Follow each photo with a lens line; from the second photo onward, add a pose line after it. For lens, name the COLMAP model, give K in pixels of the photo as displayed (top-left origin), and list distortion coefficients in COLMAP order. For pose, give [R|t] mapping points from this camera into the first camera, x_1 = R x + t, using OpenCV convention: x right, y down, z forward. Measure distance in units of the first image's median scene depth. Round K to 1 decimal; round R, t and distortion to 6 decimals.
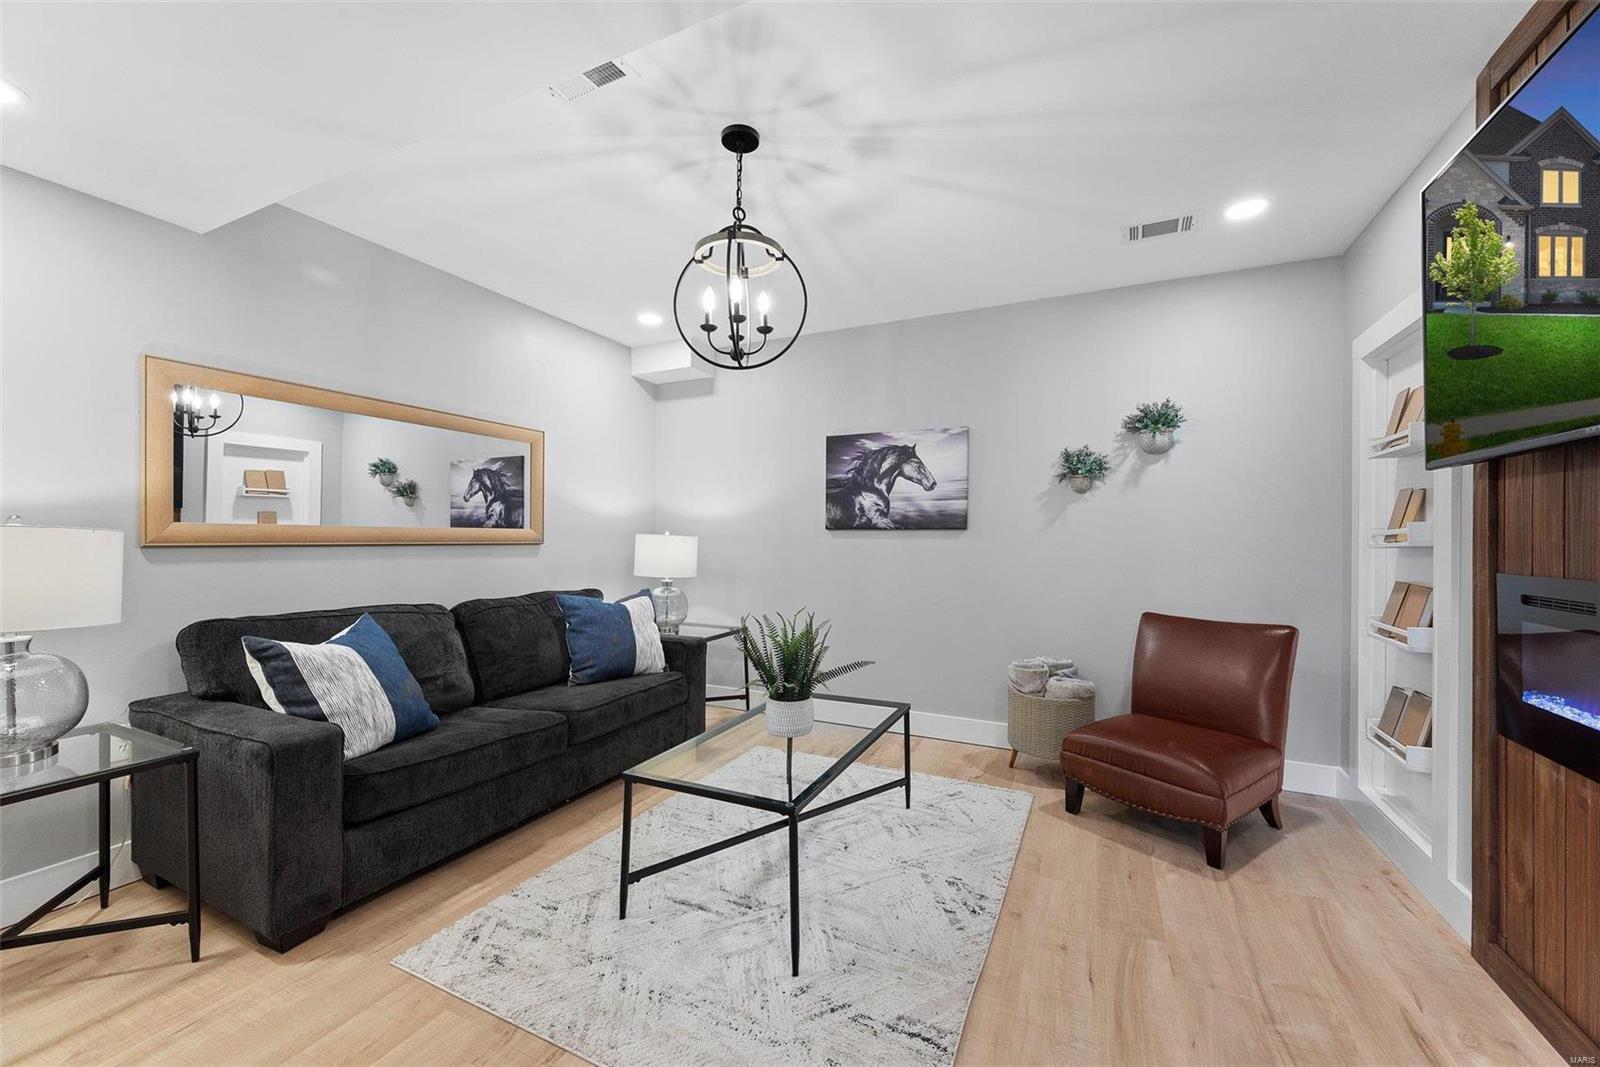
lens RADIAL K [[641.2, 0, 798.5], [0, 641.2, 534.6], [0, 0, 1]] dist [0.004406, 0.000330]
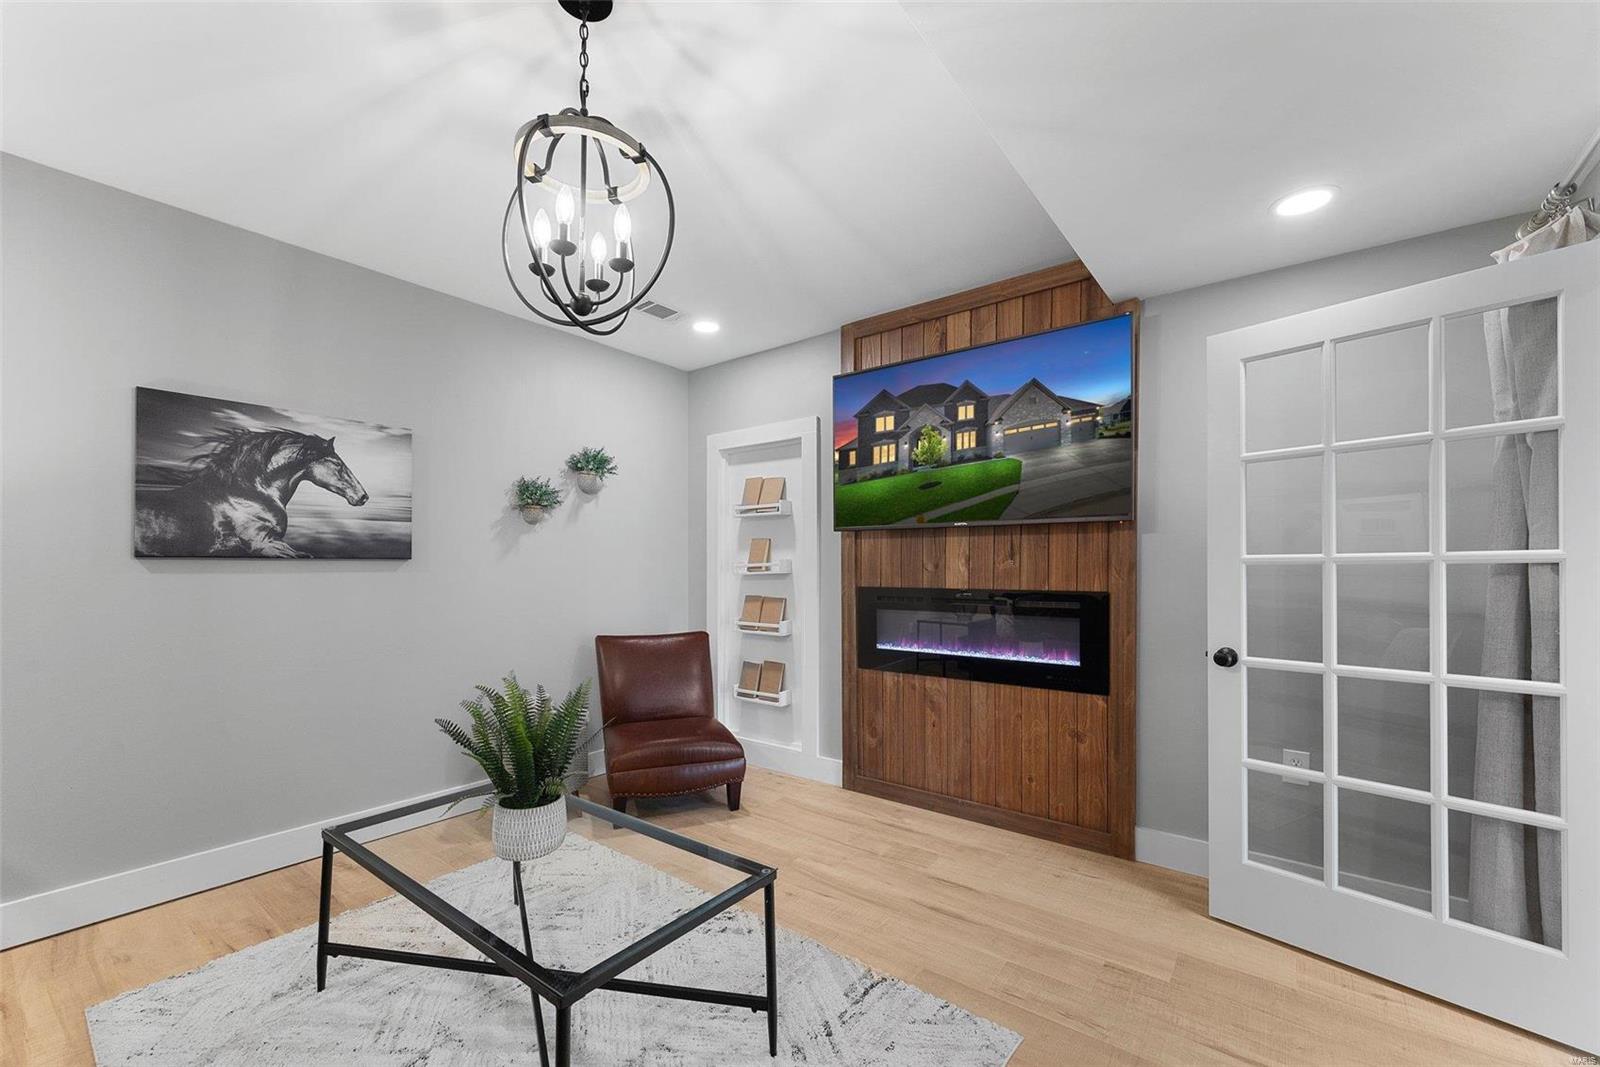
lens RADIAL K [[641.2, 0, 809.9], [0, 641.2, 565.6], [0, 0, 1]] dist [0.004406, 0.000330]
pose [[0.205469, -0.001813, 0.978662, -0.397119], [-0.002496, 0.999994, 0.002376, -0.003543], [-0.978660, -0.002931, 0.205463, 0.342539]]
